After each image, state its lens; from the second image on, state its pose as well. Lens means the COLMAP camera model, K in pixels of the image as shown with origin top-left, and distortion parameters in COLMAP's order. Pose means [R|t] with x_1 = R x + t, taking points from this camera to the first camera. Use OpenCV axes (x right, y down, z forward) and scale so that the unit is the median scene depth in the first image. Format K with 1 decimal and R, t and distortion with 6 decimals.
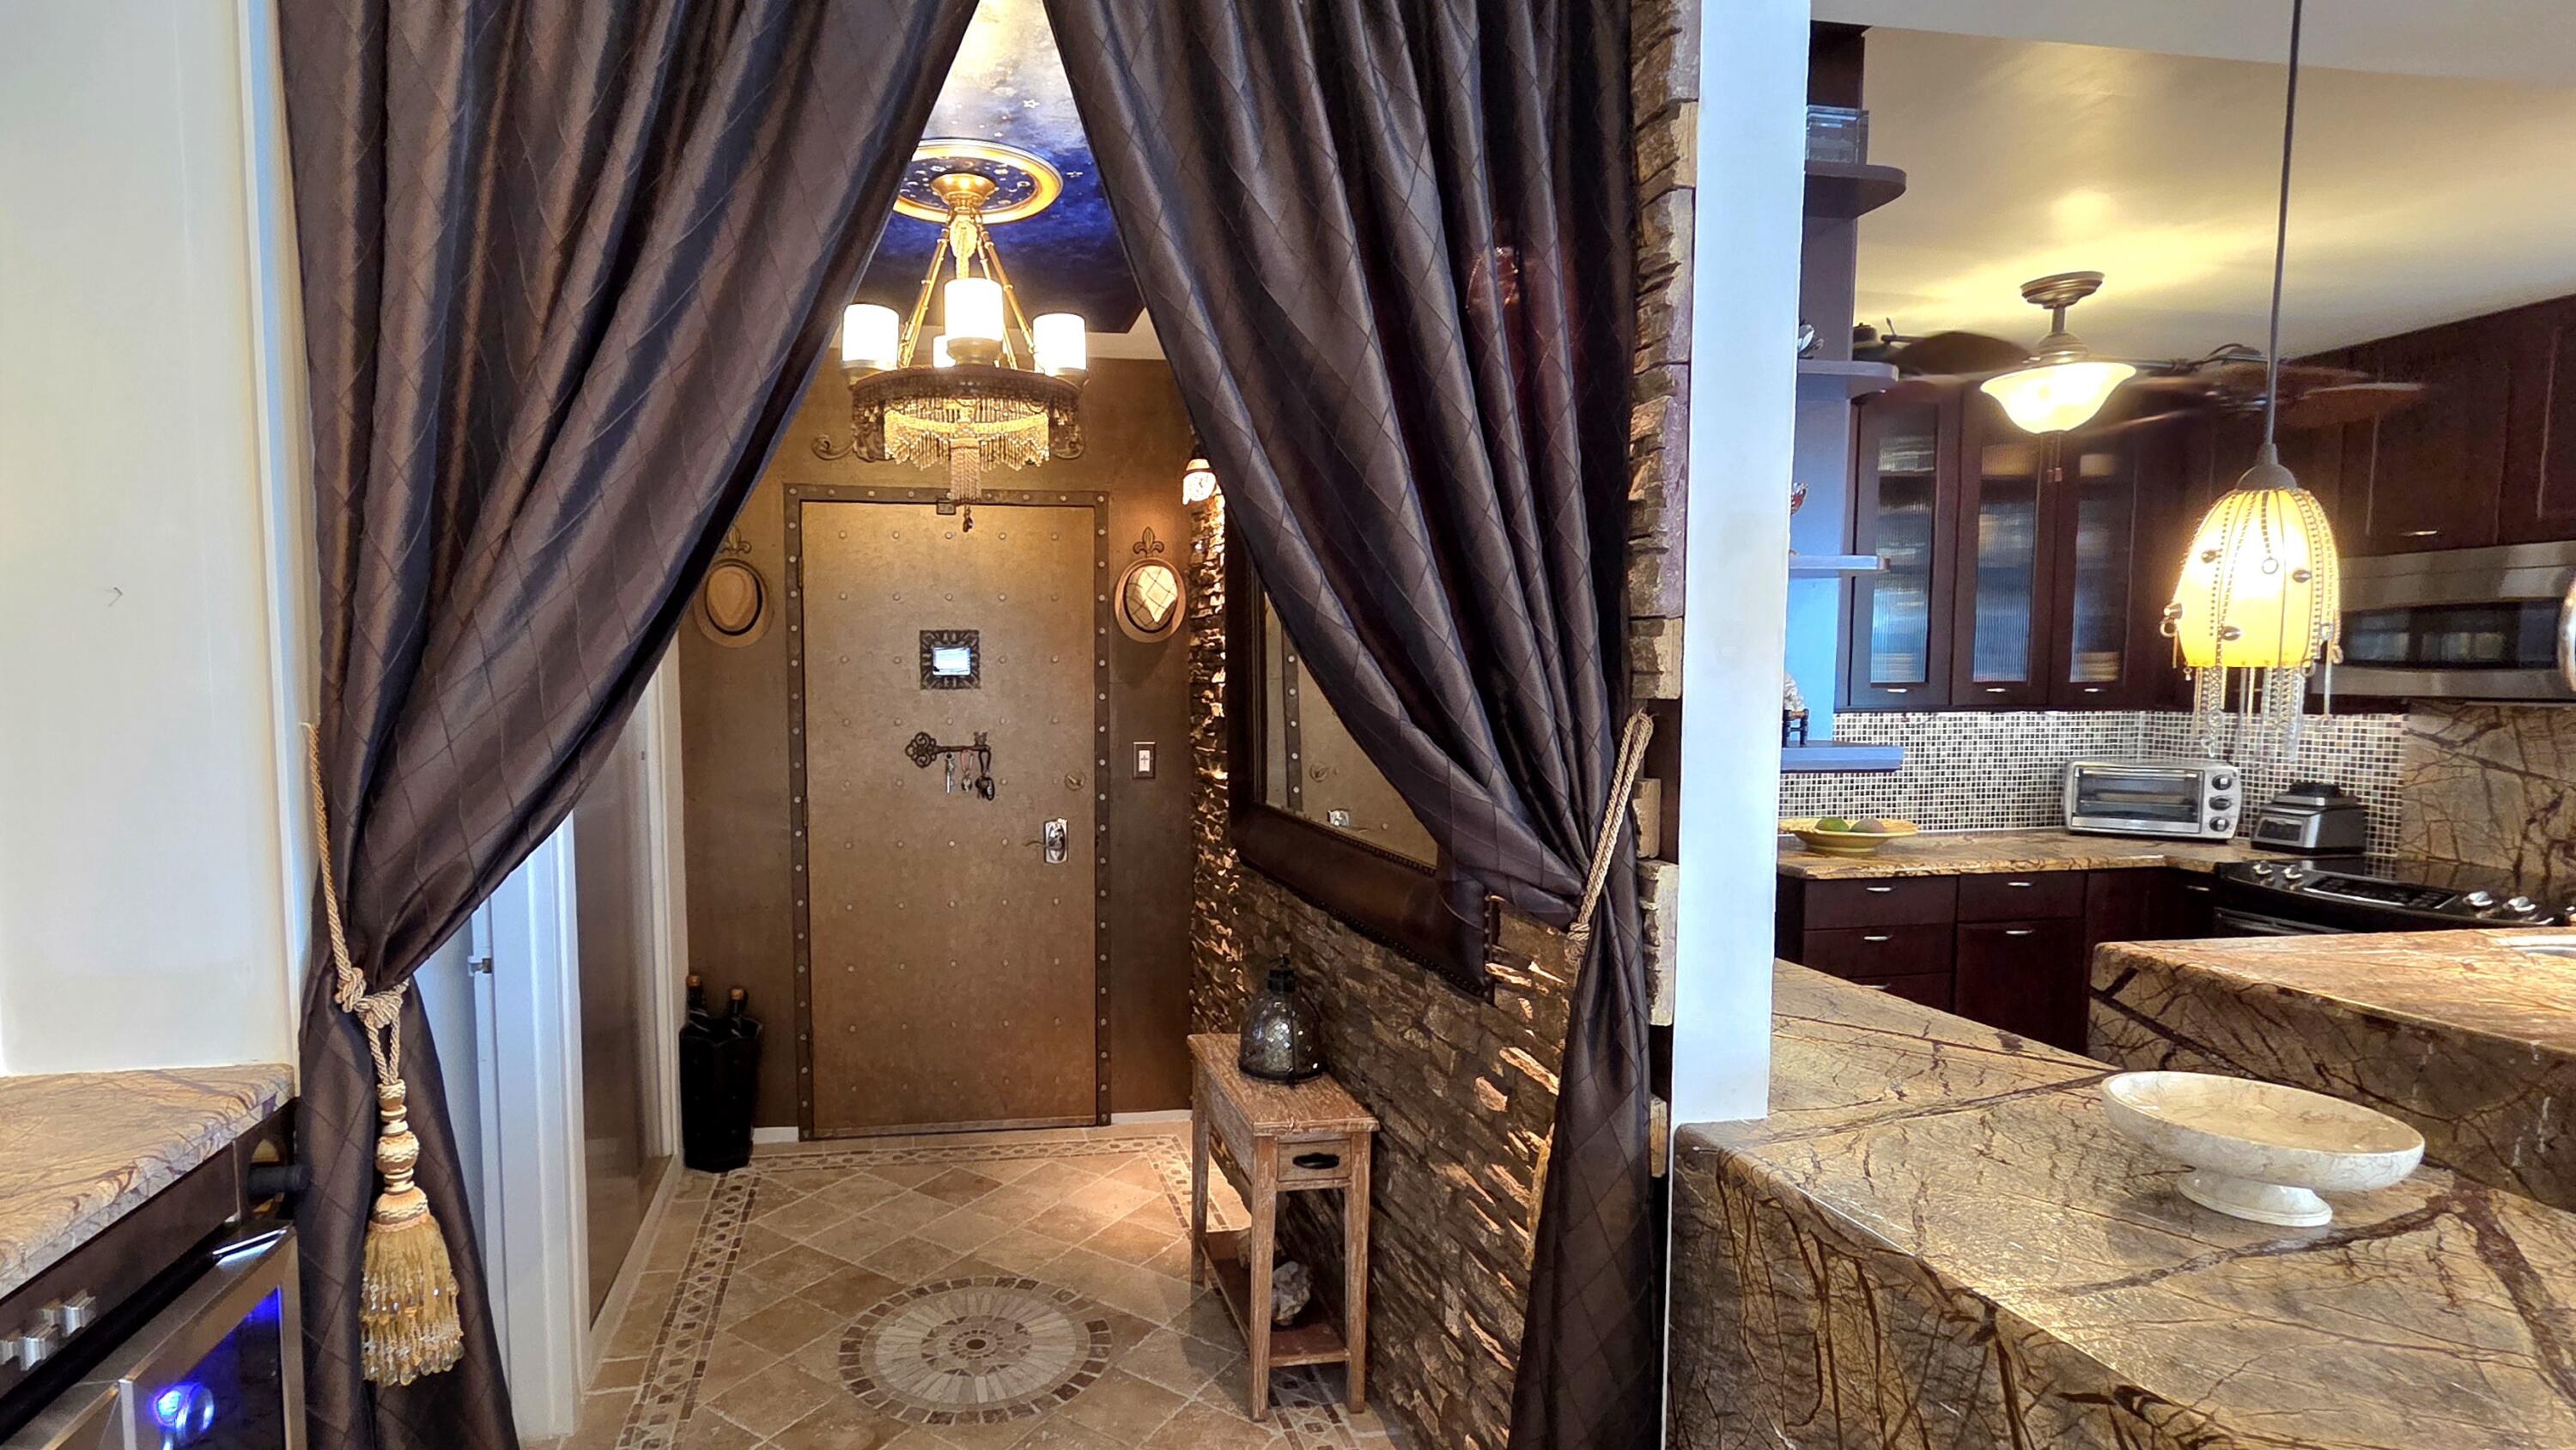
lens RADIAL K [[1232.4, 0, 1110.4], [0, 1232.4, 766.1], [0, 0, 1]] dist [-0.000615, 0.001676]
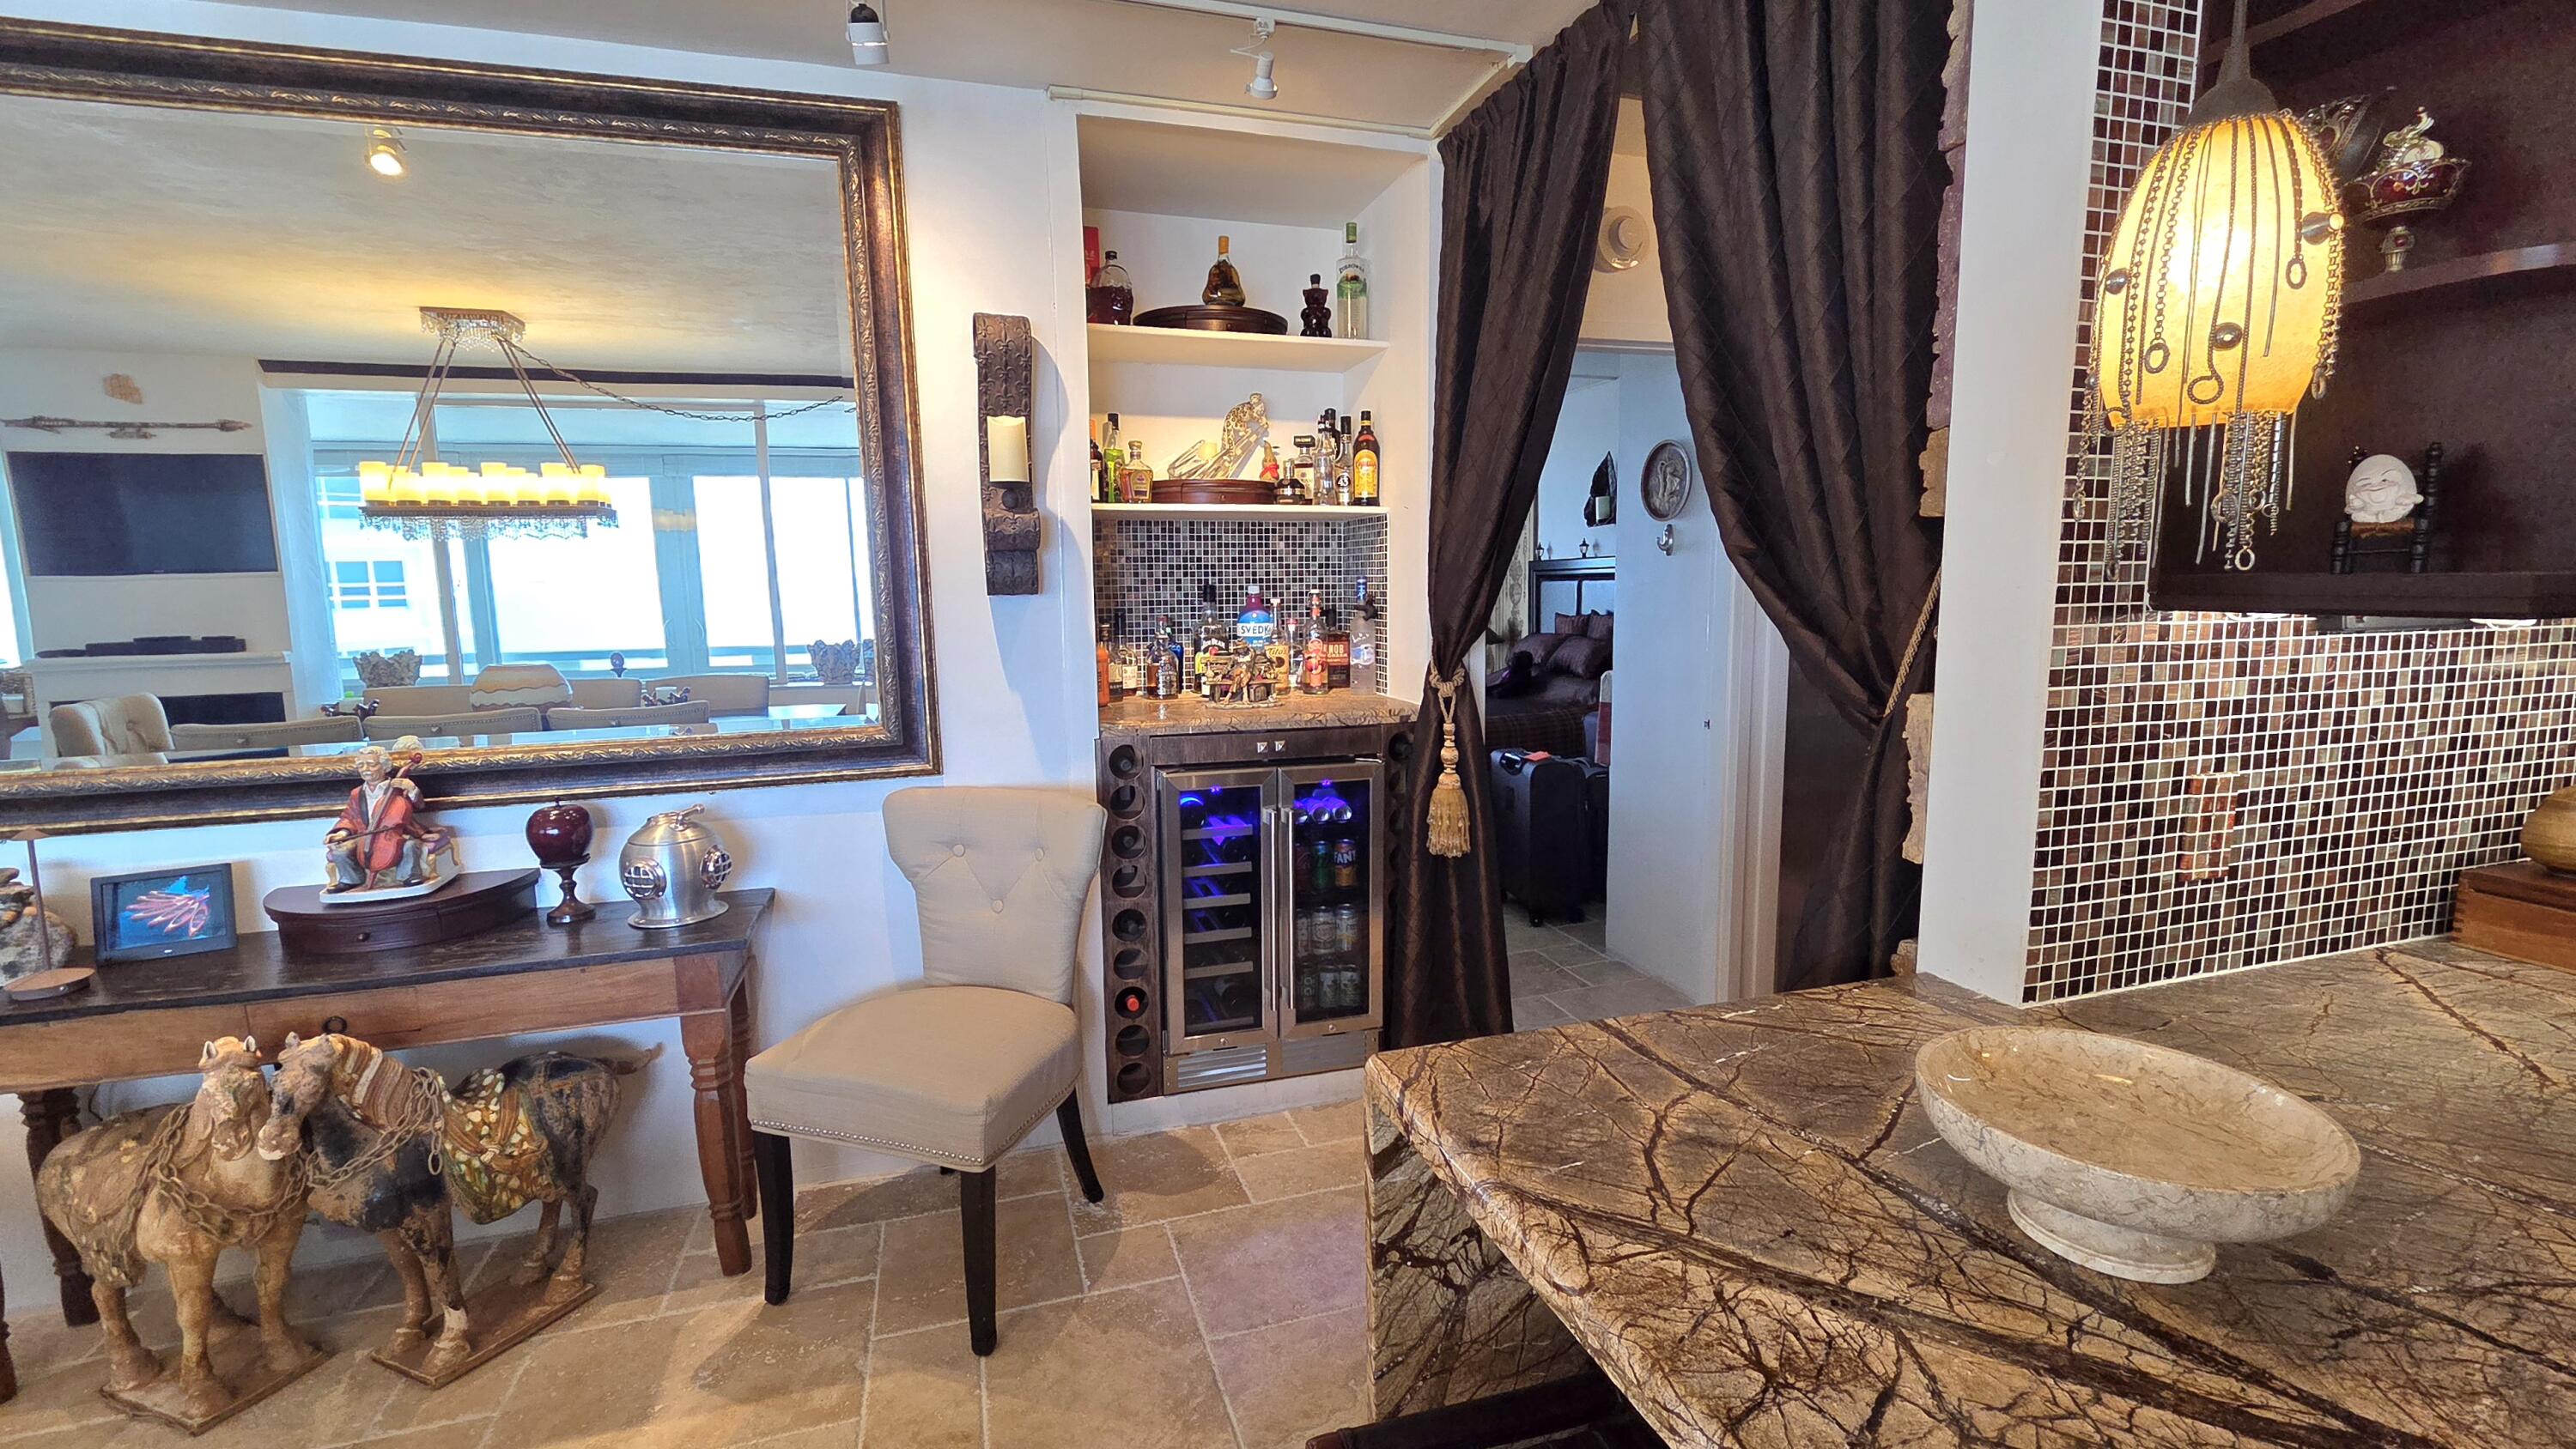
lens RADIAL K [[1073.5, 0, 1264.8], [0, 1073.5, 725.2], [0, 0, 1]] dist [-0.002445, -0.000017]
pose [[0.119911, 0.135294, -0.983523, 0.496835], [-0.051126, 0.990198, 0.129979, 0.008809], [0.991467, 0.034697, 0.125653, 0.161283]]
